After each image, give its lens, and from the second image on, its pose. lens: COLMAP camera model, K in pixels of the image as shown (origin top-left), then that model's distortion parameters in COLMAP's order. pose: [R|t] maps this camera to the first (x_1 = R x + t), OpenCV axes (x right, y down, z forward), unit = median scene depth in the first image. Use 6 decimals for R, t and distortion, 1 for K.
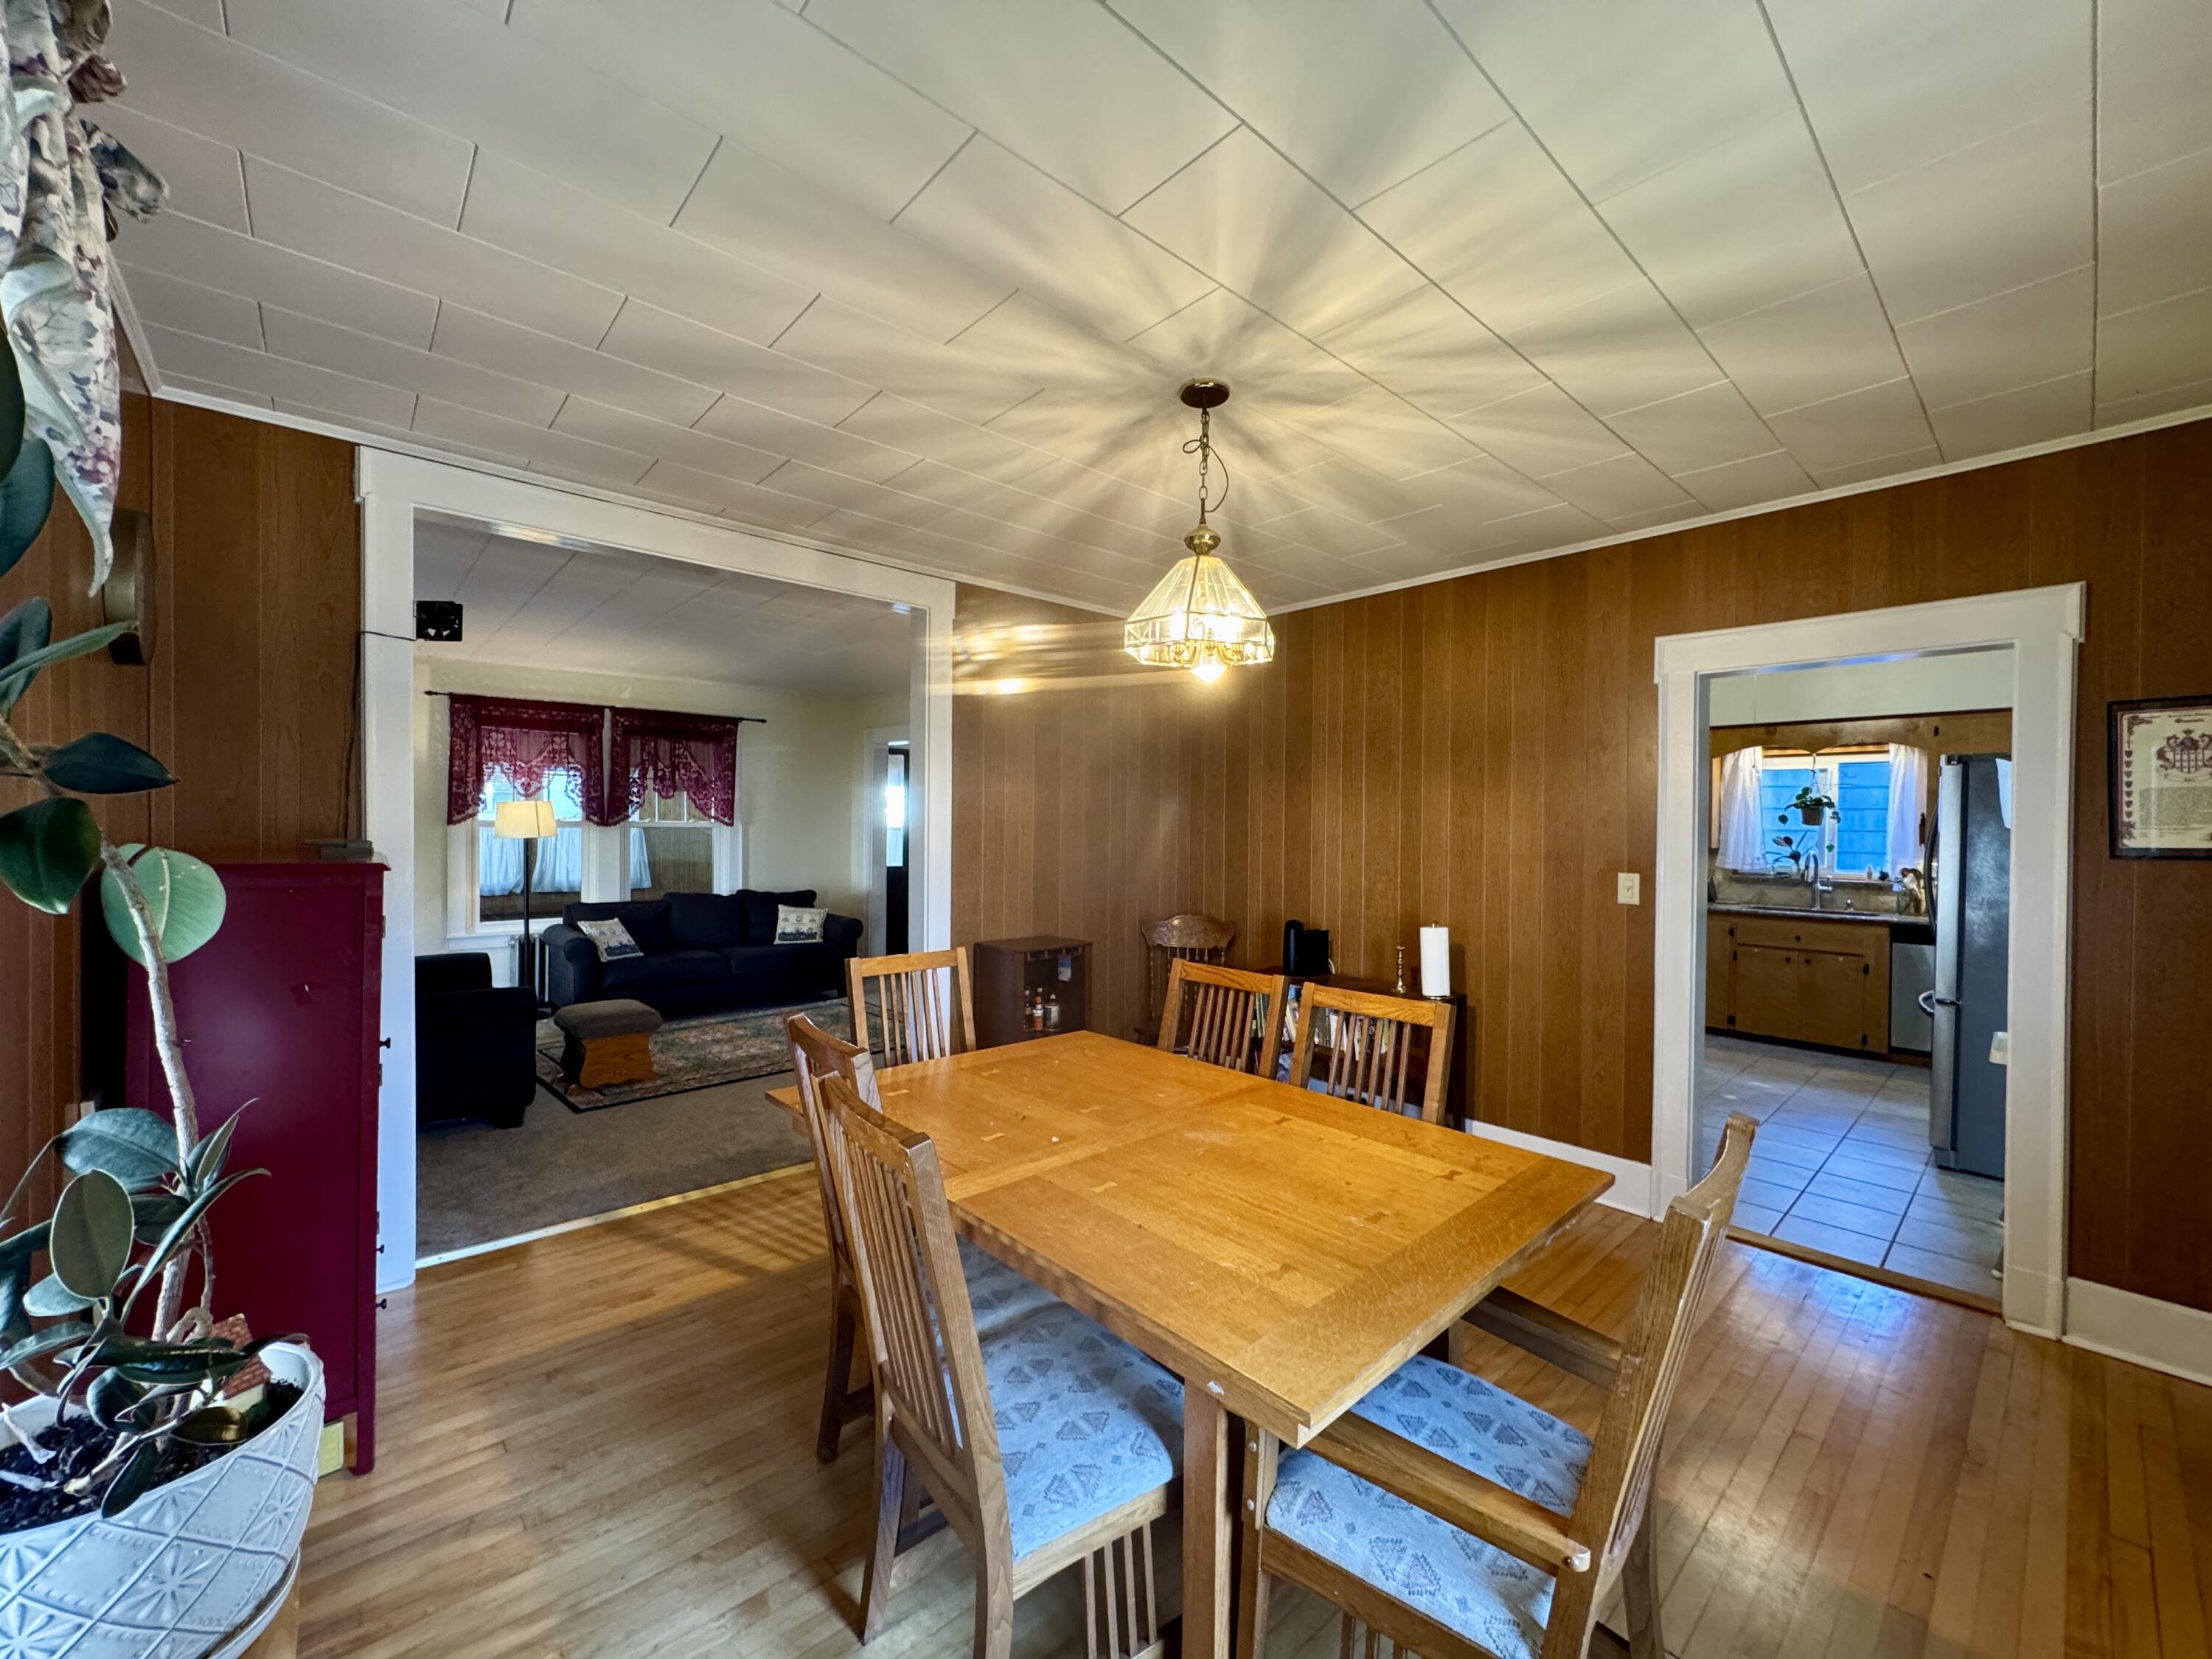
lens RADIAL K [[882.8, 0, 1100.9], [0, 882.8, 831.6], [0, 0, 1]] dist [-0.002420, 0.000177]
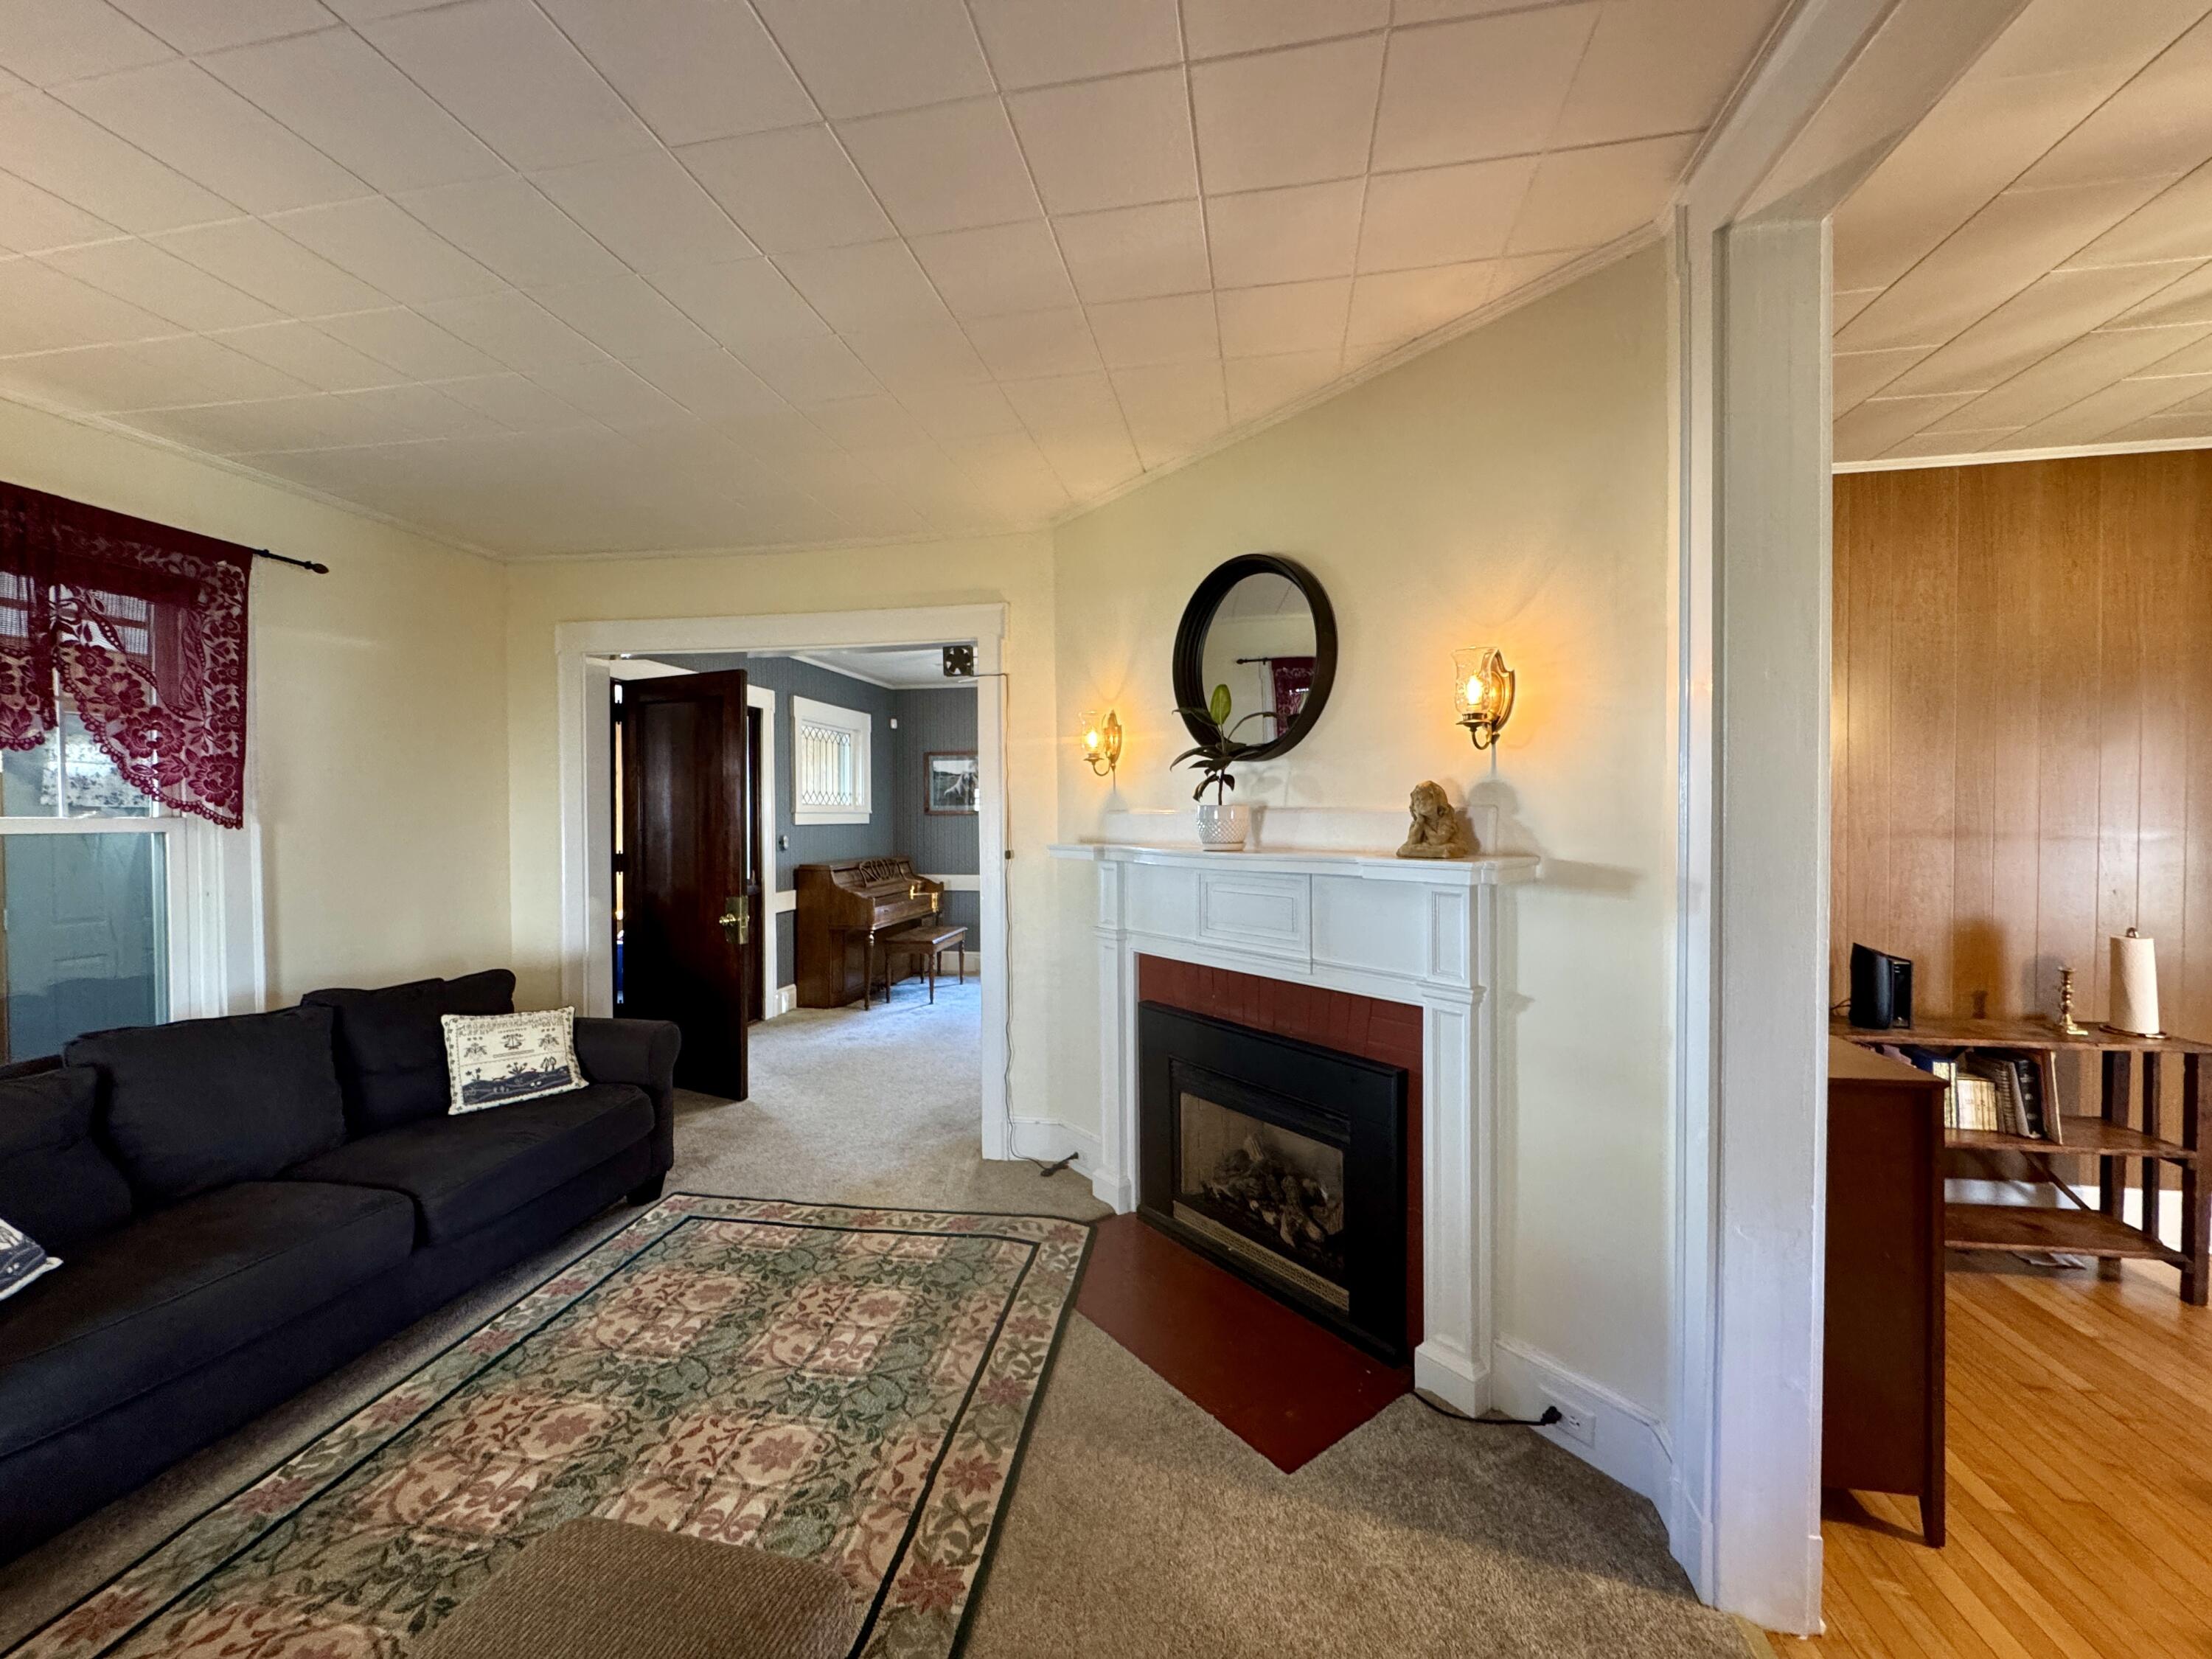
lens RADIAL K [[882.8, 0, 1100.9], [0, 882.8, 831.6], [0, 0, 1]] dist [-0.002420, 0.000177]
pose [[0.794122, -0.025469, 0.607224, -0.400472], [0.021236, 0.999674, 0.014157, -0.002236], [-0.607387, 0.001653, 0.794405, 0.529216]]
